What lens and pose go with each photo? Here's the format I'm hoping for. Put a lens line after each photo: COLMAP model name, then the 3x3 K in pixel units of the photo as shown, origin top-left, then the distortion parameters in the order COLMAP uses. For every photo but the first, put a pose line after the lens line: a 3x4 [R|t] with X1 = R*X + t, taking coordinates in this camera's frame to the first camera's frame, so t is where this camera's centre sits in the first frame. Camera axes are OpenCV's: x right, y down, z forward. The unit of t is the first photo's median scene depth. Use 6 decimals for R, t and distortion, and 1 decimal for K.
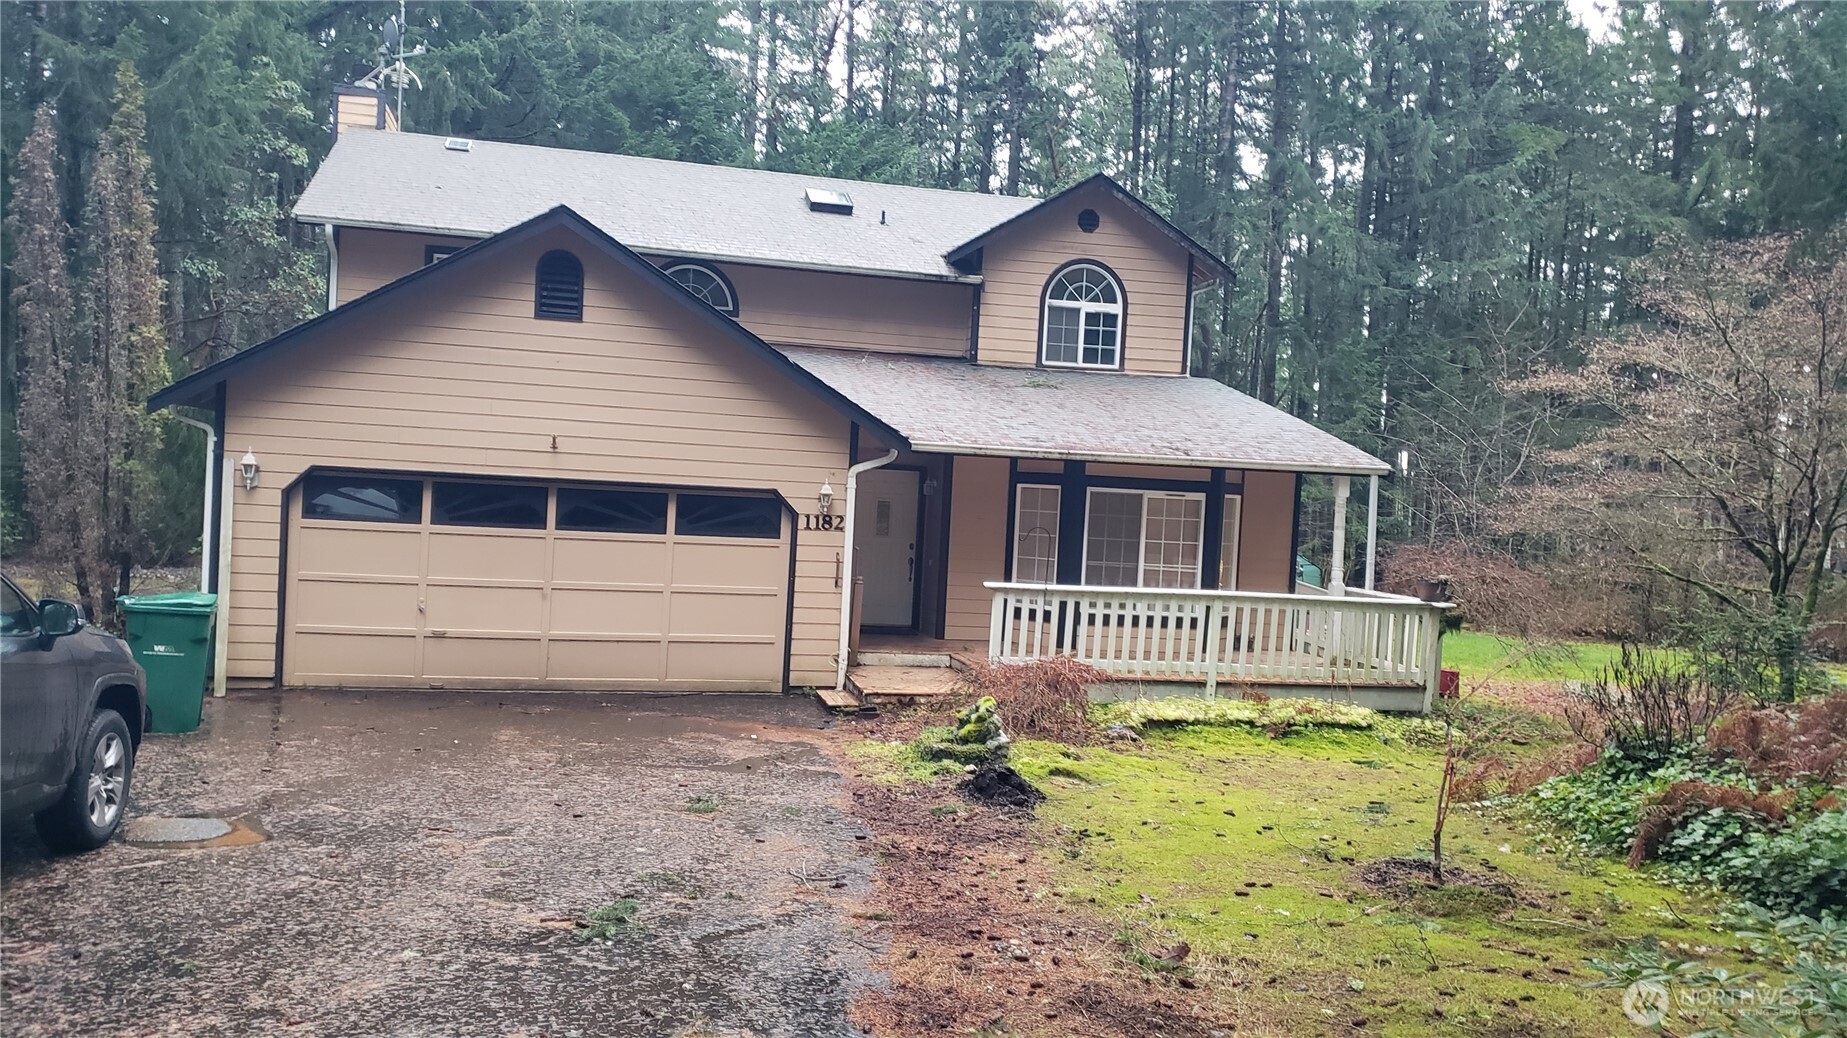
lens RADIAL K [[1428.5, 0, 886.6], [0, 1428.5, 540.0], [0, 0, 1]] dist [0.035745, -0.029046]
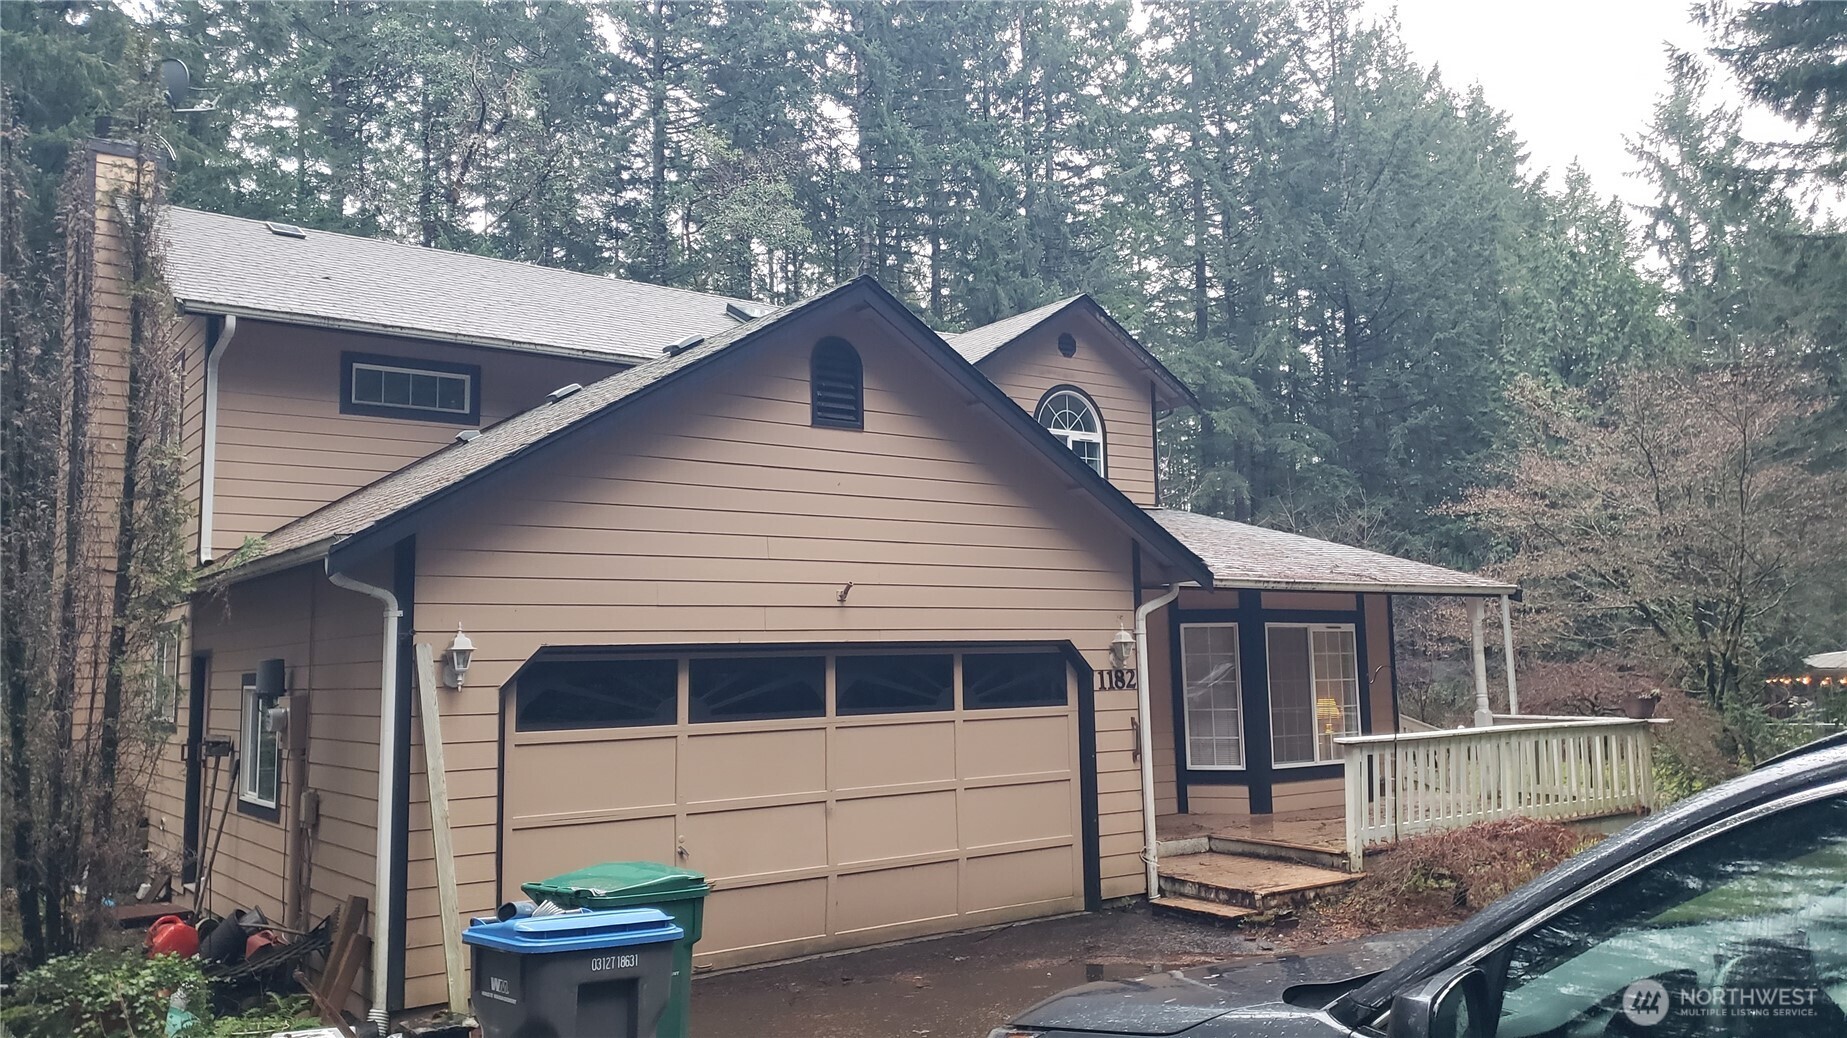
lens RADIAL K [[1428.5, 0, 908.4], [0, 1428.5, 443.2], [0, 0, 1]] dist [0.035745, -0.029046]
pose [[0.914368, -0.007131, 0.404821, -0.470882], [0.080976, 0.982865, -0.165589, -0.019219], [-0.396703, 0.184190, 0.899278, 0.302201]]
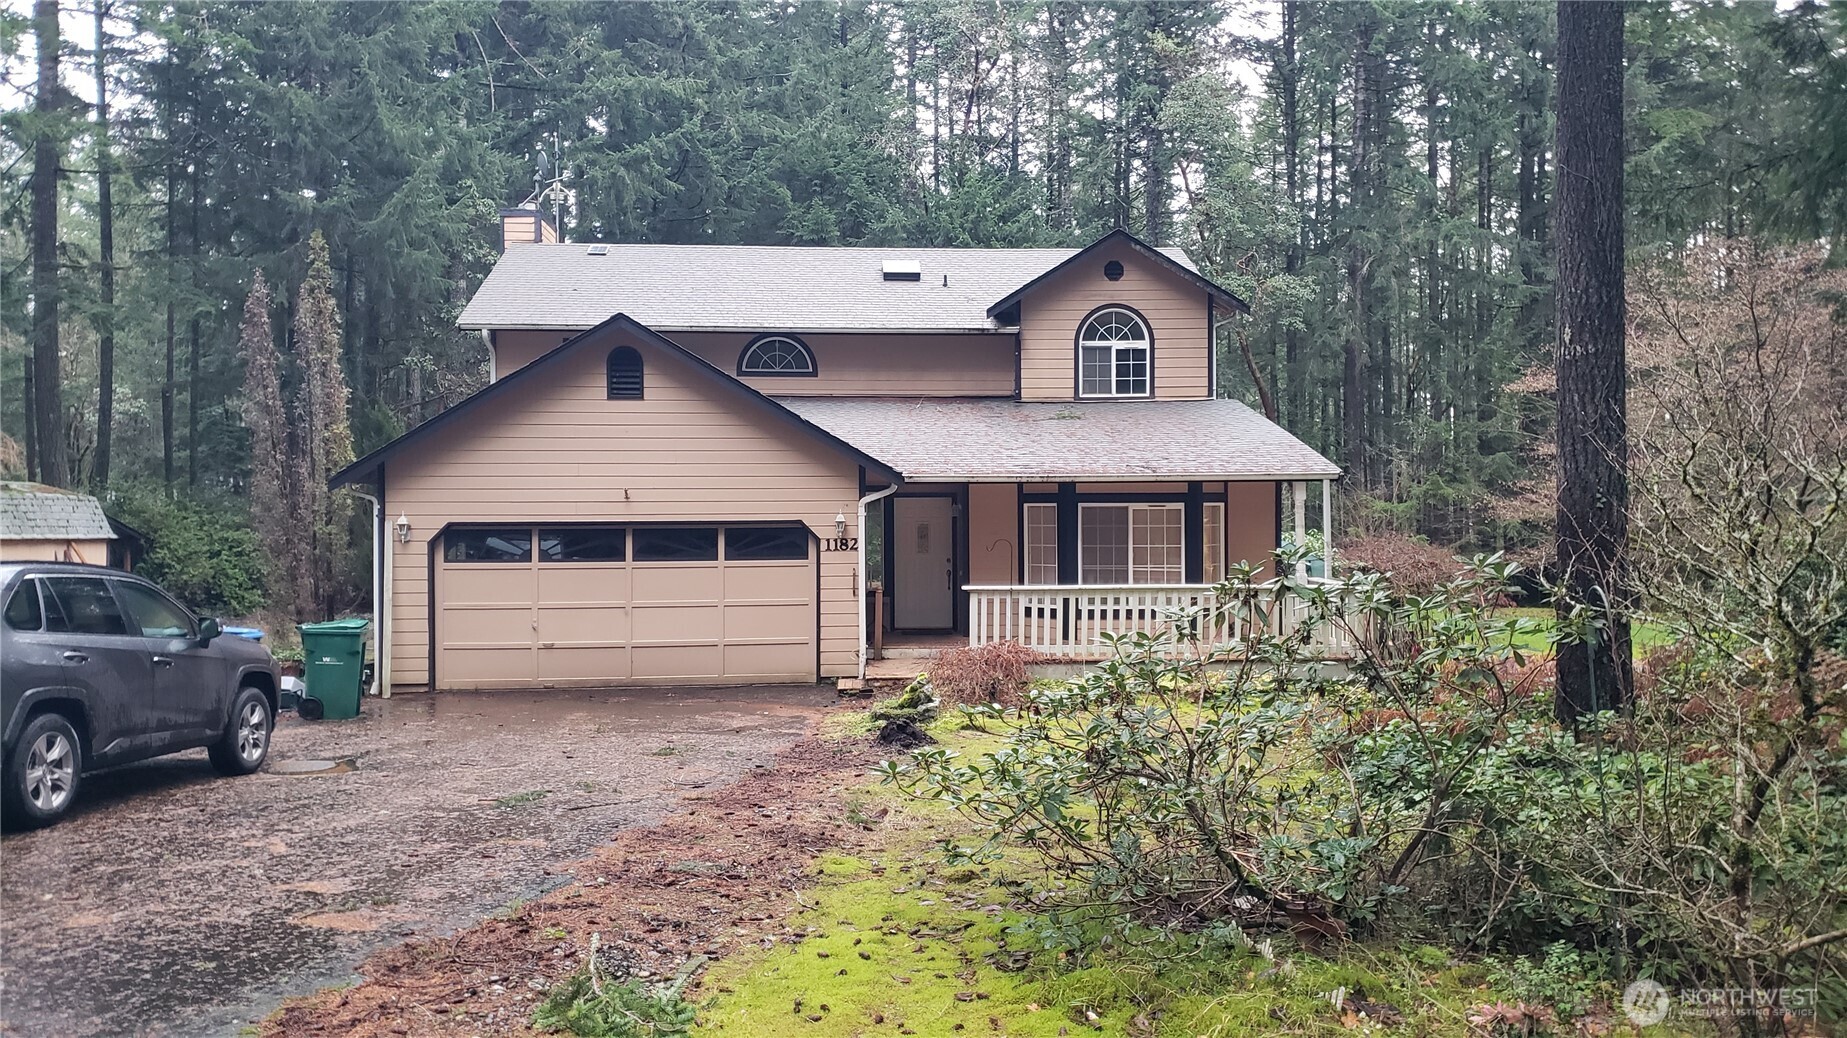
lens RADIAL K [[1428.5, 0, 913.0], [0, 1428.5, 509.3], [0, 0, 1]] dist [0.035745, -0.029046]
pose [[0.986216, -0.056426, -0.155545, 0.212721], [0.050628, 0.997876, -0.040992, 0.011218], [0.157528, 0.032552, 0.986978, -0.223633]]
